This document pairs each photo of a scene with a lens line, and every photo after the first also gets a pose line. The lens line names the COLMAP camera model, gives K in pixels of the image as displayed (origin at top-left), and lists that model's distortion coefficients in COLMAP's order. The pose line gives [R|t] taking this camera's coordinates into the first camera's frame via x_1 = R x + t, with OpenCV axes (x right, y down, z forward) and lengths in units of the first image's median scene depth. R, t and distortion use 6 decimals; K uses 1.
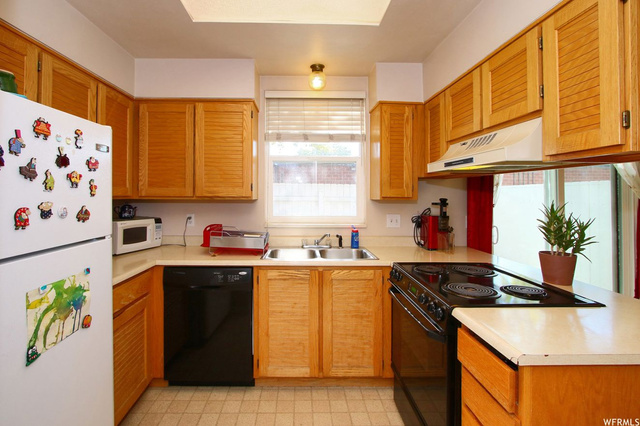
lens RADIAL K [[312.4, 0, 319.7], [0, 312.4, 187.2], [0, 0, 1]] dist [-0.010425, 0.000161]
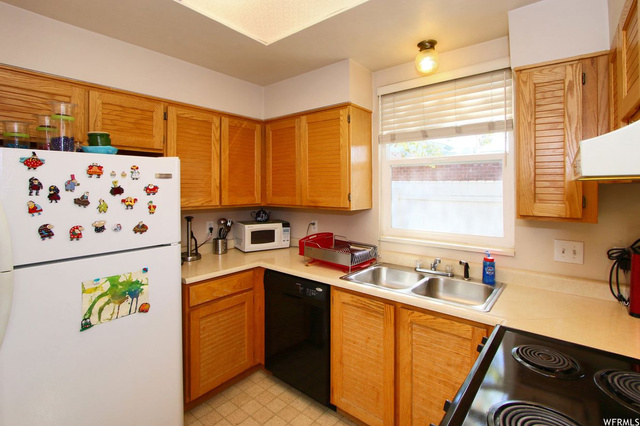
lens RADIAL K [[312.4, 0, 322.2], [0, 312.4, 184.5], [0, 0, 1]] dist [-0.010425, 0.000161]
pose [[0.738490, -0.007242, -0.674225, 0.406473], [0.017116, 0.999821, 0.008008, -0.054661], [0.674047, -0.017454, 0.738482, 0.298658]]
